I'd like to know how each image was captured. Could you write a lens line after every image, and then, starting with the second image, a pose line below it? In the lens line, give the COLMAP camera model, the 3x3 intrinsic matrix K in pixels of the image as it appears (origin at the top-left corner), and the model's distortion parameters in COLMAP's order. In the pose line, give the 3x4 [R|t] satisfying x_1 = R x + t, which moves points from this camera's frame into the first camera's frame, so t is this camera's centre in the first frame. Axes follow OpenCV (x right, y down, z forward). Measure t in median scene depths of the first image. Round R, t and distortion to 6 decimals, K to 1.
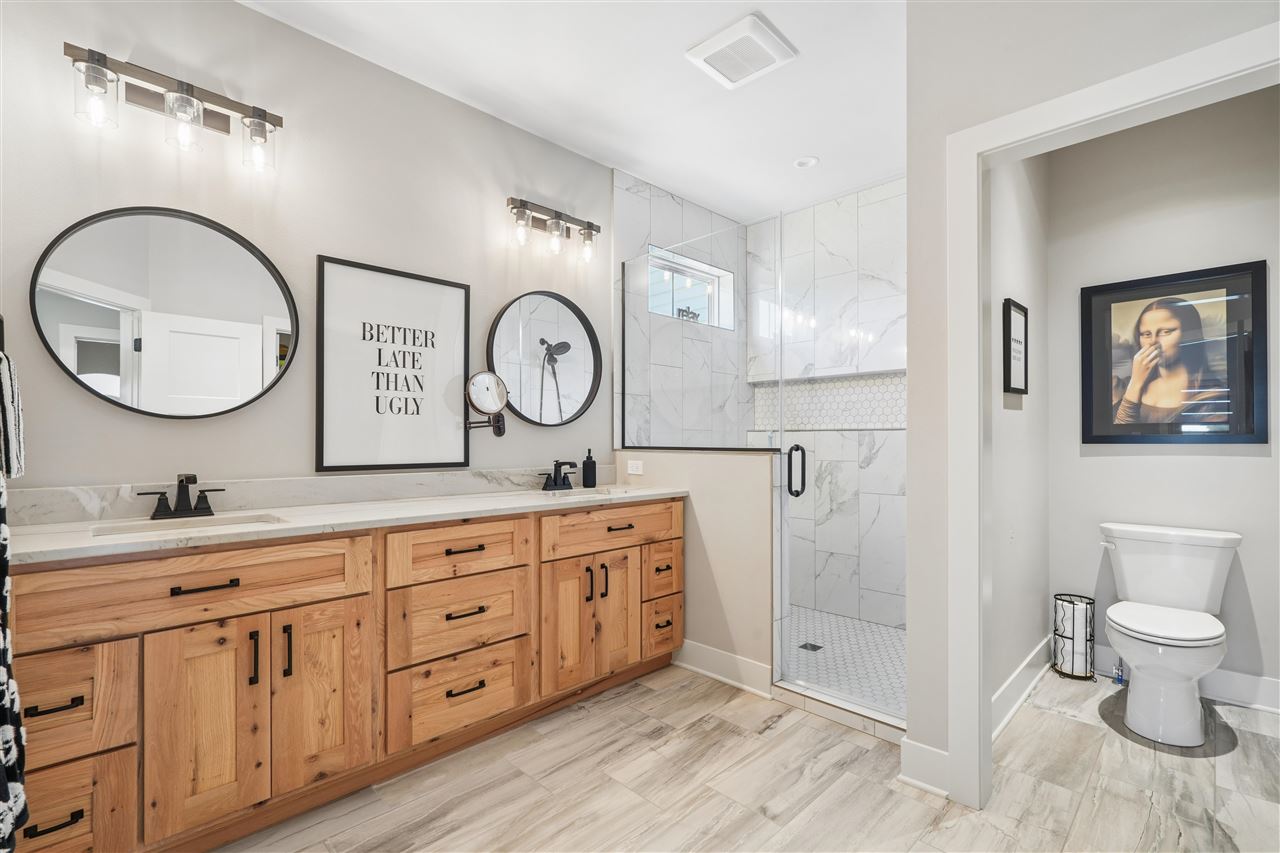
lens RADIAL K [[591.3, 0, 639.8], [0, 591.3, 435.2], [0, 0, 1]] dist [-0.000395, 0.001923]
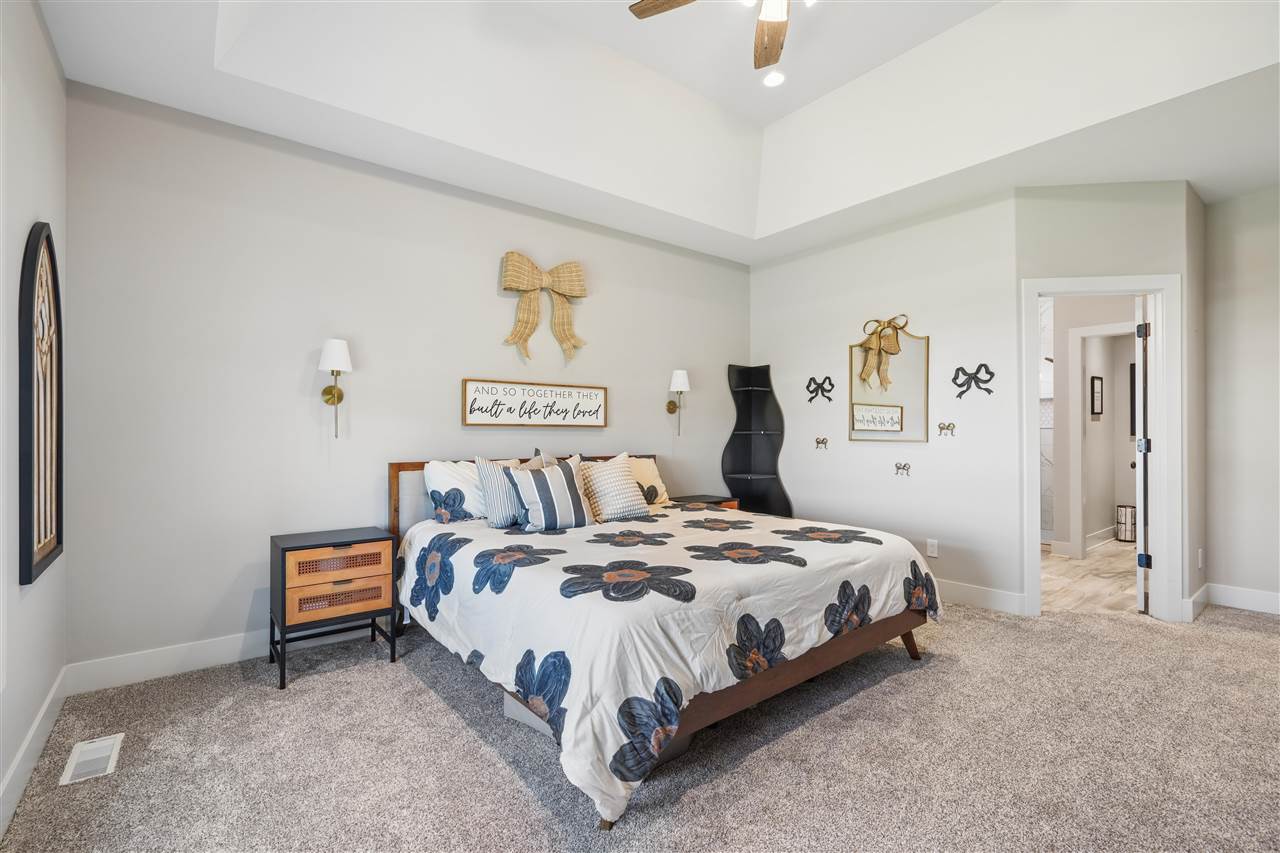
lens RADIAL K [[591.3, 0, 637.0], [0, 591.3, 430.4], [0, 0, 1]] dist [-0.000395, 0.001923]
pose [[0.994058, -0.003712, -0.108785, -0.908862], [0.004224, 0.999981, 0.004477, -0.025691], [0.108766, -0.004910, 0.994055, -1.508356]]
